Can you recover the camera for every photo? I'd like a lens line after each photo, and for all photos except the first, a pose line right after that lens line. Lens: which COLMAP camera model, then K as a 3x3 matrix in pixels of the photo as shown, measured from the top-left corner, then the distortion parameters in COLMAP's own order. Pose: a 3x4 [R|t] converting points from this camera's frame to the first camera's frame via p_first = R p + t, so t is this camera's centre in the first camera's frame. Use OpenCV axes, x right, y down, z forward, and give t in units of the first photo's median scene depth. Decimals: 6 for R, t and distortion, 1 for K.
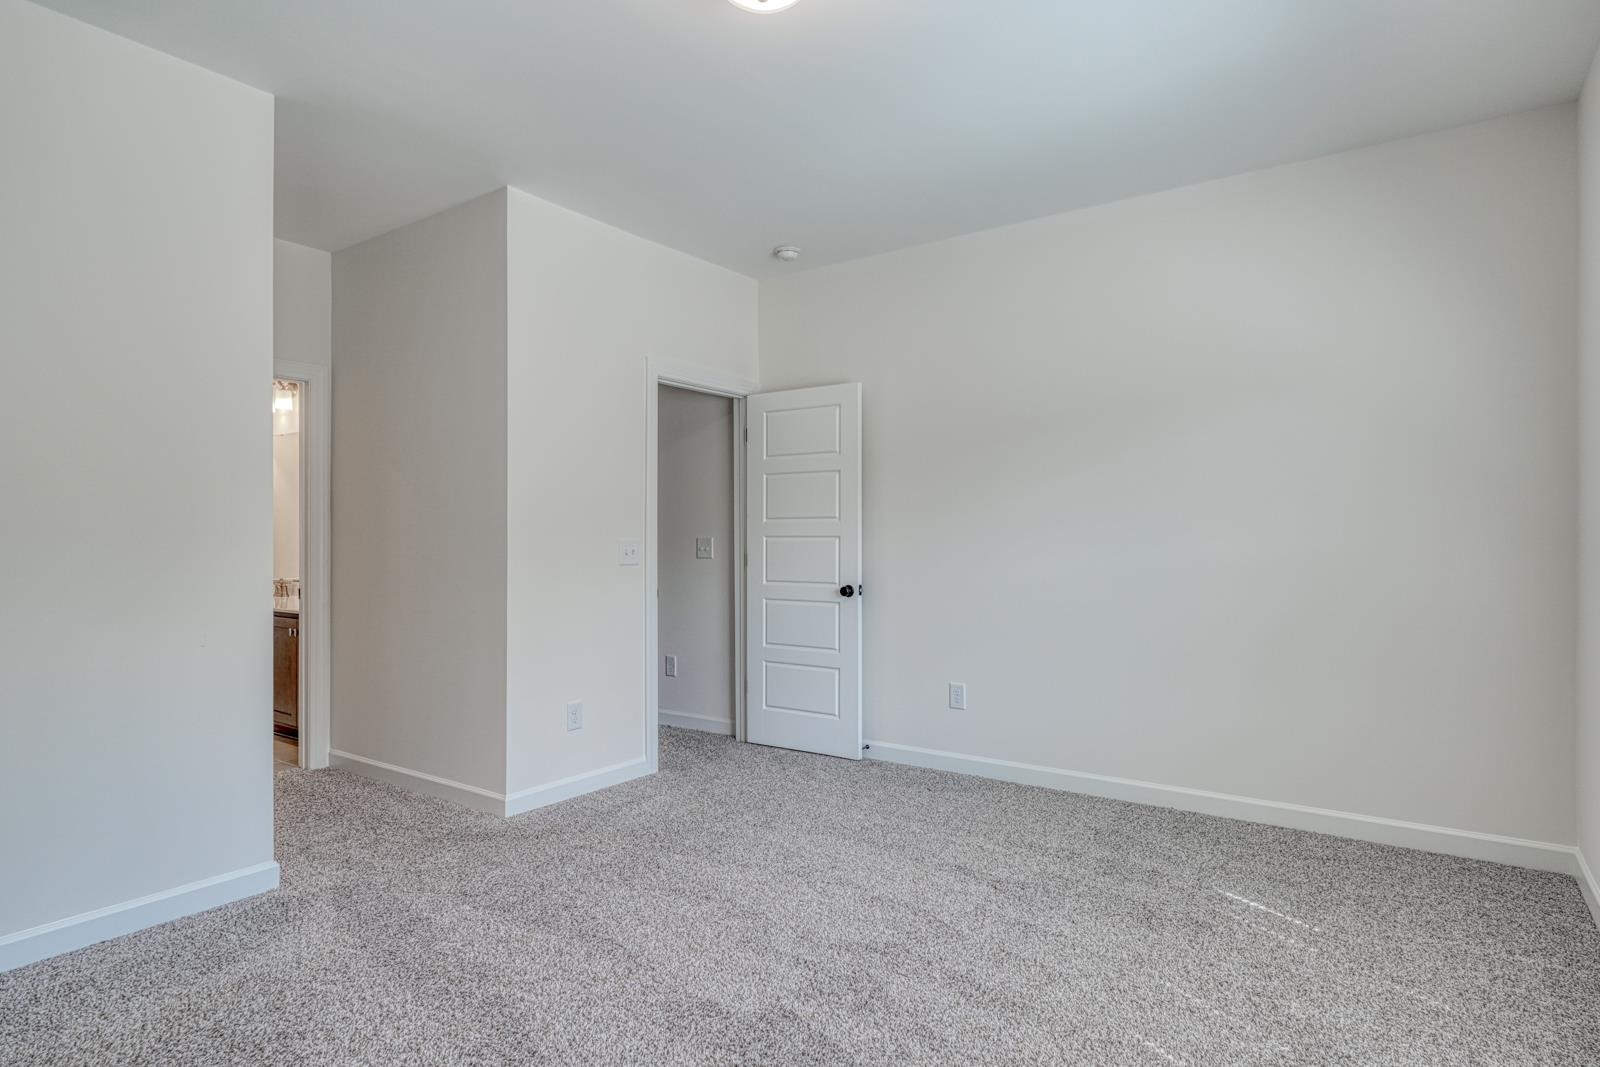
lens RADIAL K [[865.3, 0, 800.0], [0, 865.3, 533.5], [0, 0, 1]] dist [0.000613, 0.001437]
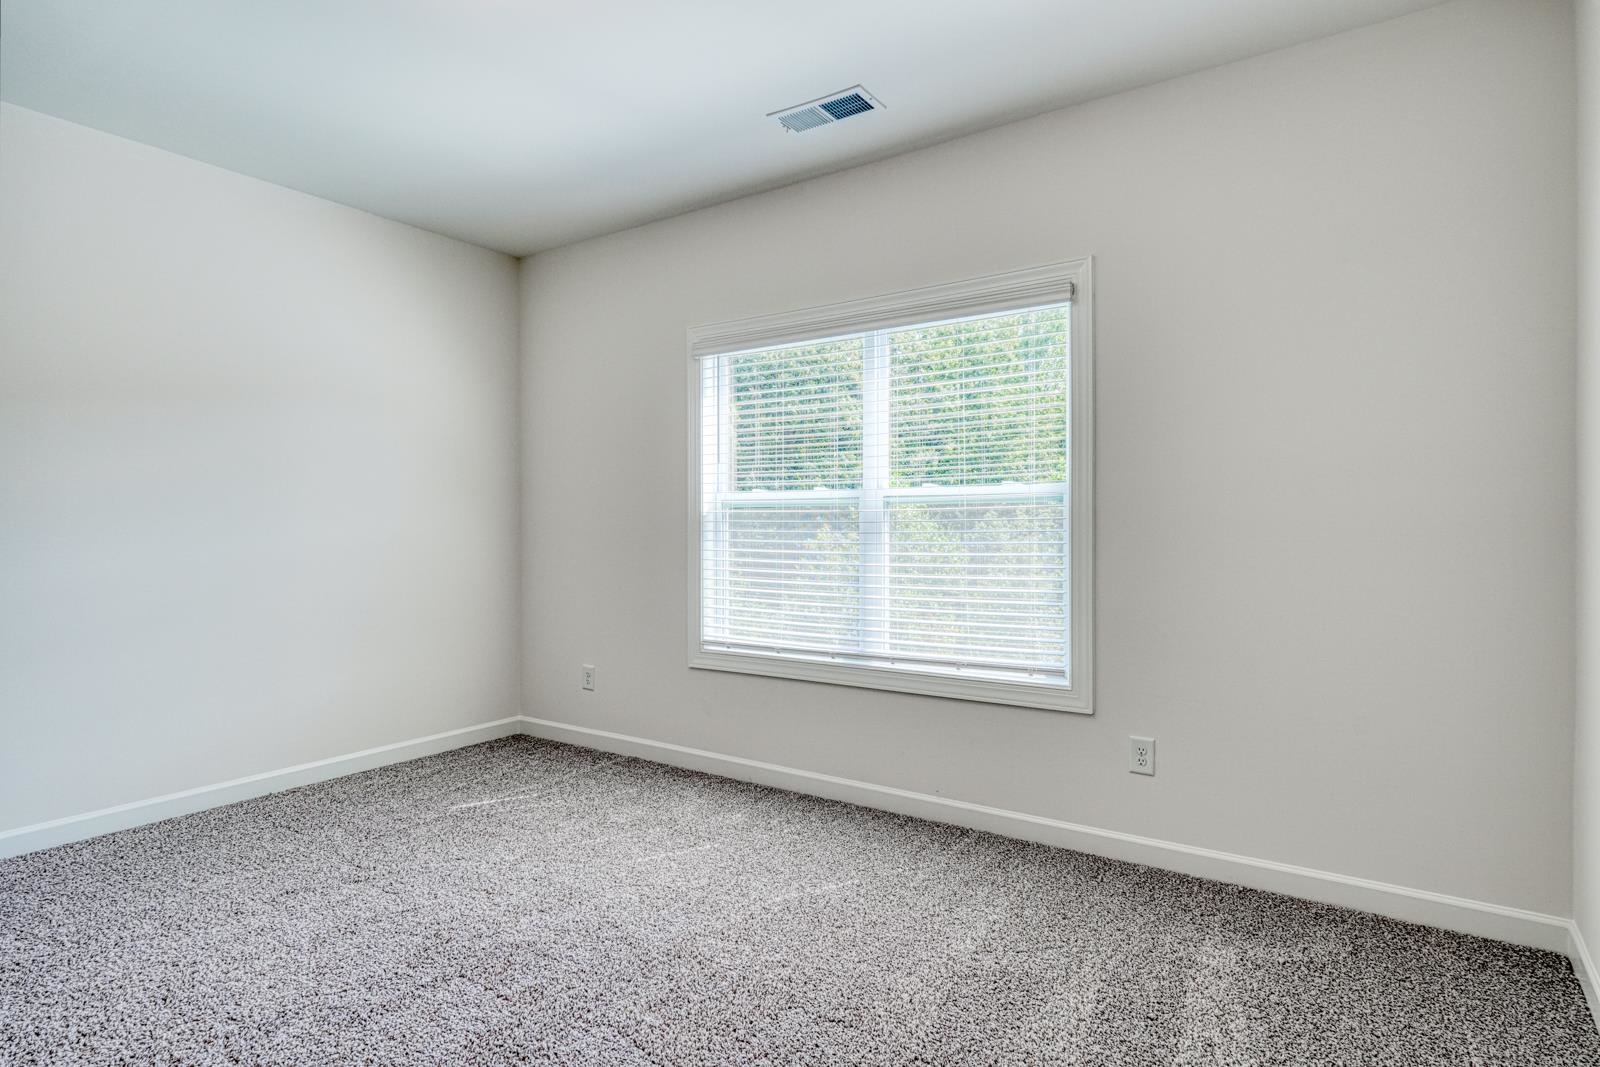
lens RADIAL K [[865.3, 0, 800.0], [0, 865.3, 533.5], [0, 0, 1]] dist [0.000613, 0.001437]
pose [[-0.021785, -0.005208, 0.999749, -0.602231], [-0.004839, 0.999975, 0.005104, 0.005235], [-0.999751, -0.004726, -0.021810, 0.409478]]
